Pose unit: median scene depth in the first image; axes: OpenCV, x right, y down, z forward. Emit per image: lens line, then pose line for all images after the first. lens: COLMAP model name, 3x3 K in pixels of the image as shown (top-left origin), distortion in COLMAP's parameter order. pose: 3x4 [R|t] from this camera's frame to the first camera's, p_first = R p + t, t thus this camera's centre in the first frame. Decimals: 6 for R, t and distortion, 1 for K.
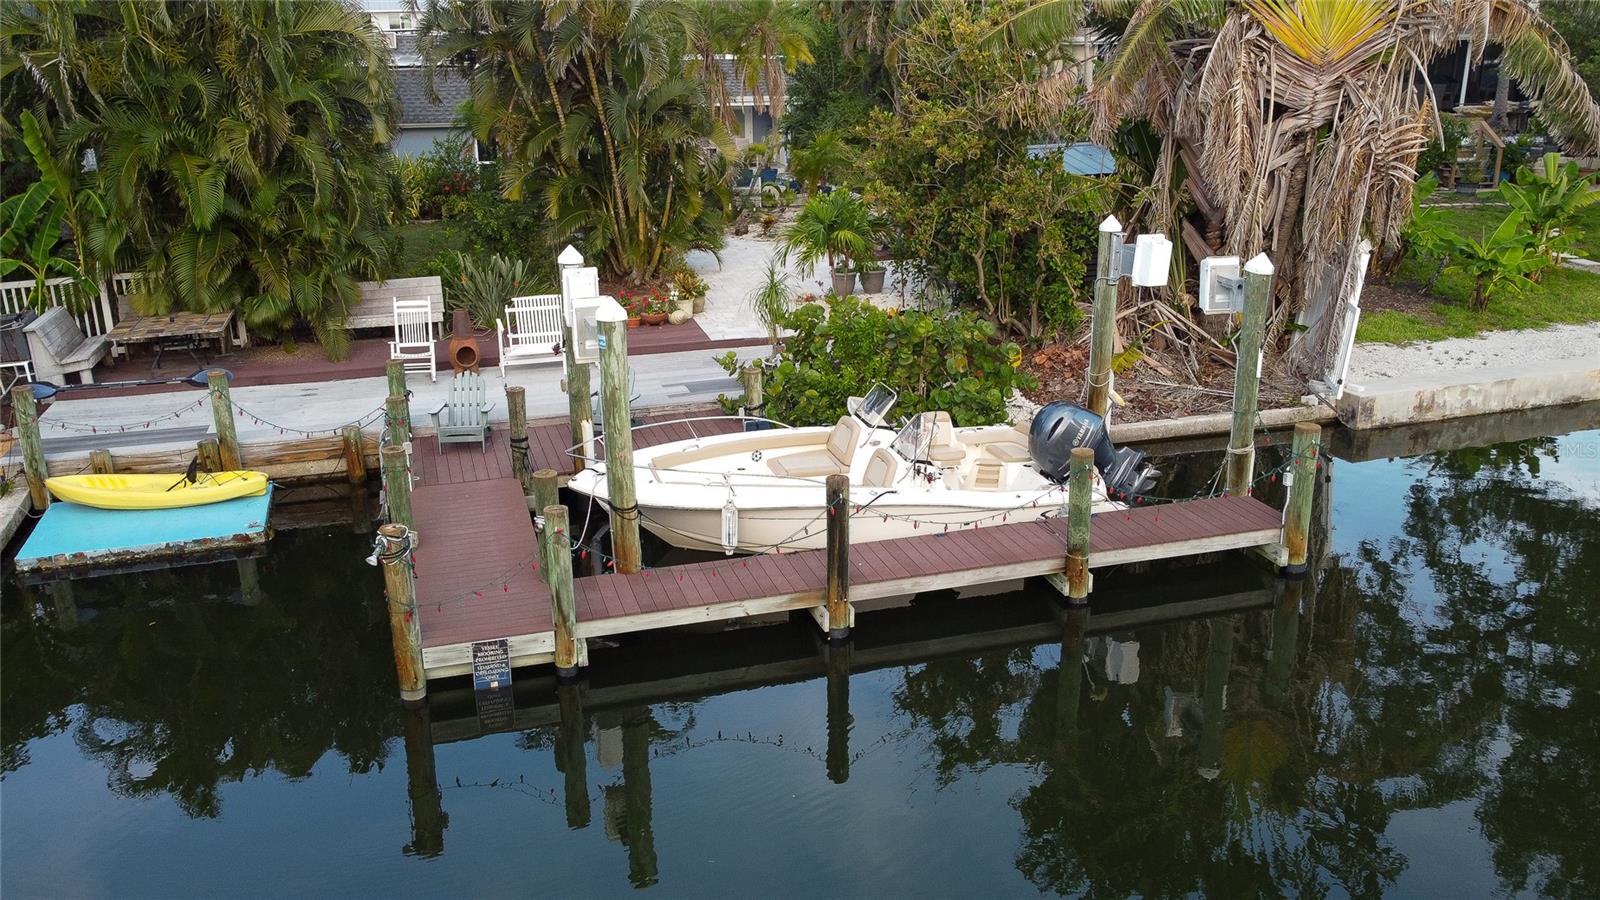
lens RADIAL K [[1291.9, 0, 838.6], [0, 1291.9, 450.0], [0, 0, 1]] dist [0.028321, -0.009809]
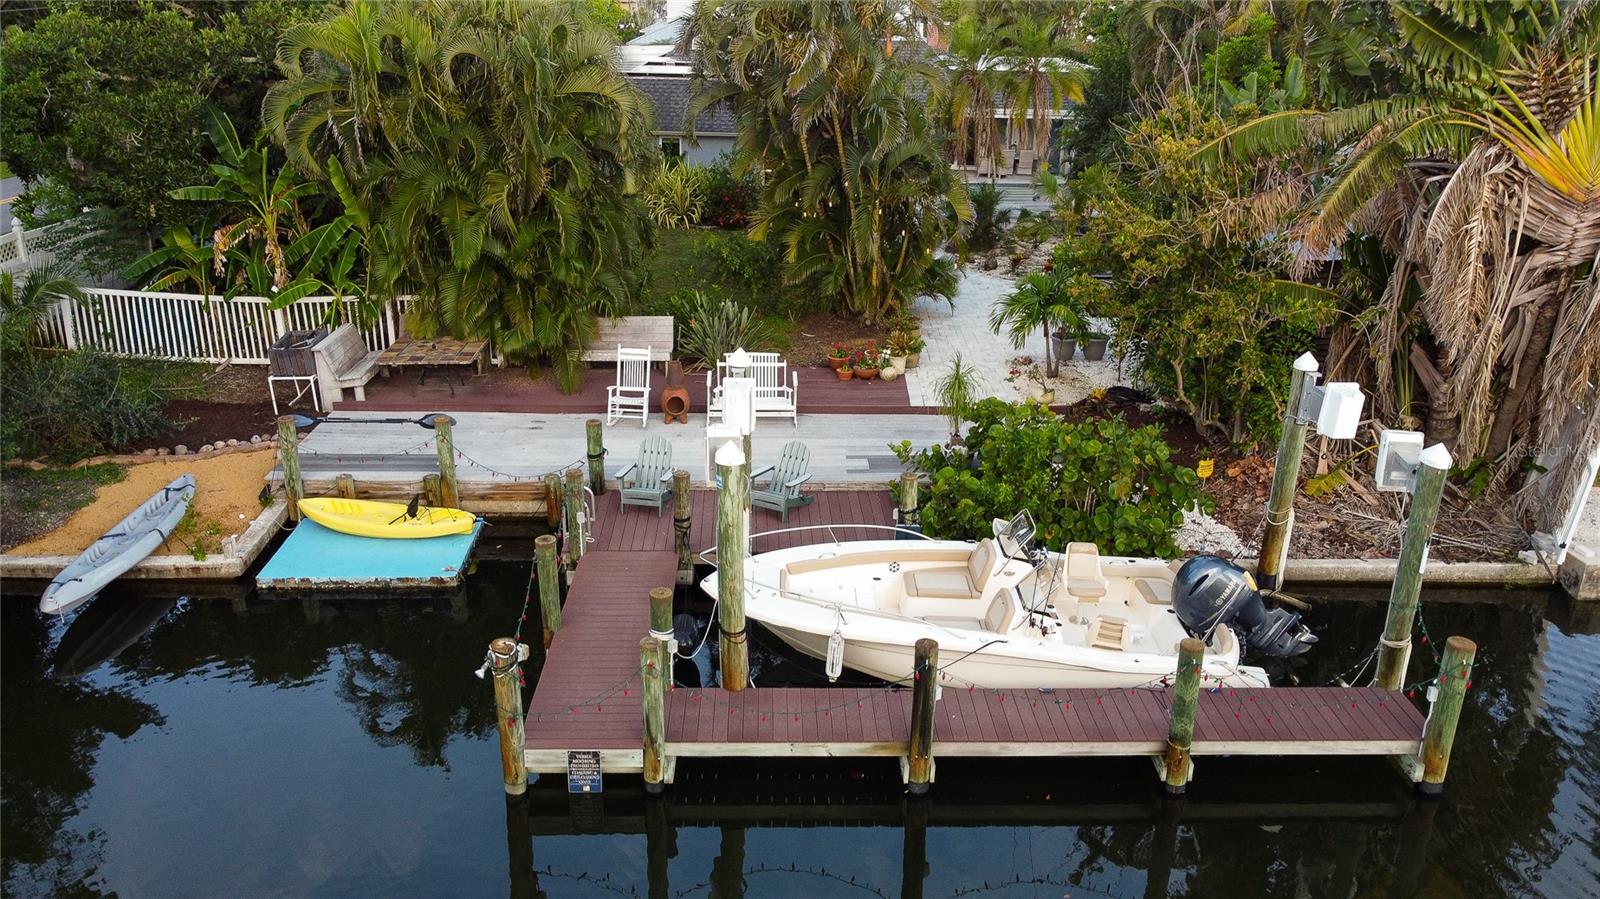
lens RADIAL K [[1242.7, 0, 850.7], [0, 1242.7, 452.4], [0, 0, 1]] dist [0.023070, -0.004215]
pose [[0.966631, 0.120978, -0.225809, 0.094223], [-0.110016, 0.992083, 0.060564, -0.117190], [0.231348, -0.033701, 0.972287, 0.031407]]
